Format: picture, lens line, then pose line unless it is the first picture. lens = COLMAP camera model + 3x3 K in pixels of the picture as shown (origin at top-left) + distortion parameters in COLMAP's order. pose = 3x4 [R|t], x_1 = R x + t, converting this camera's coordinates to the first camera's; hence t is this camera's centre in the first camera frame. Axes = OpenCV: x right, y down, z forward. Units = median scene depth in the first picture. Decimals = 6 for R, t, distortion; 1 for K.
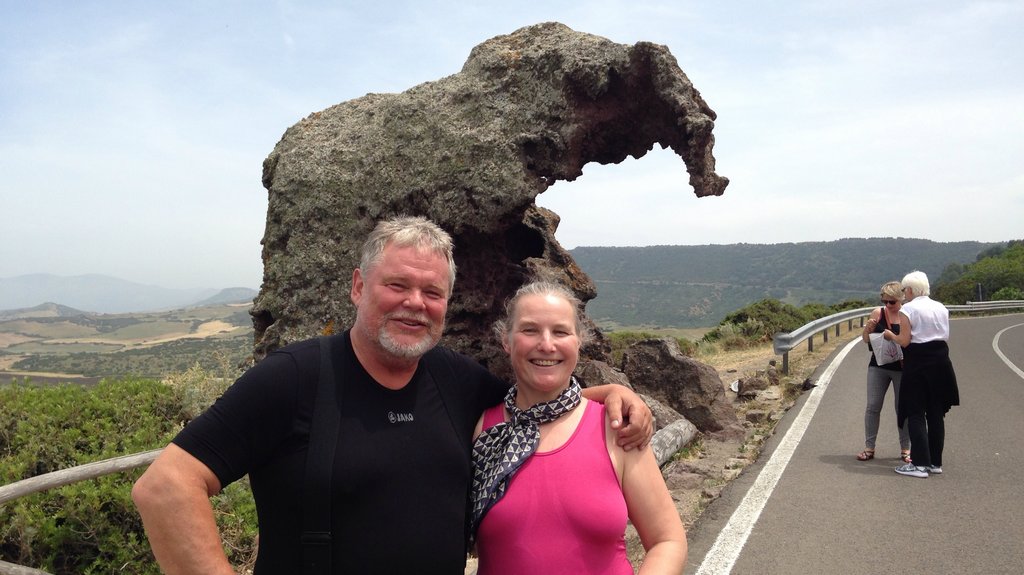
lens RADIAL K [[919.6, 0, 518.8], [0, 919.6, 291.6], [0, 0, 1]] dist [0.140200, -0.081450]
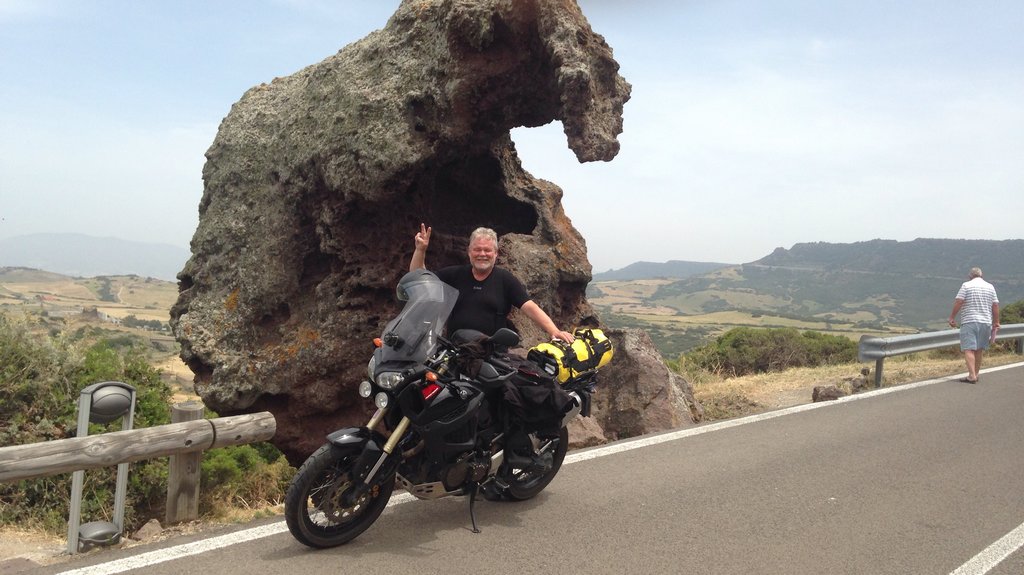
lens RADIAL K [[919.6, 0, 512.8], [0, 919.6, 251.5], [0, 0, 1]] dist [0.140200, -0.081450]
pose [[0.941911, 0.036685, -0.333854, 0.389517], [-0.045854, 0.998755, -0.019620, -0.001649], [0.332718, 0.033789, 0.942421, 0.181123]]
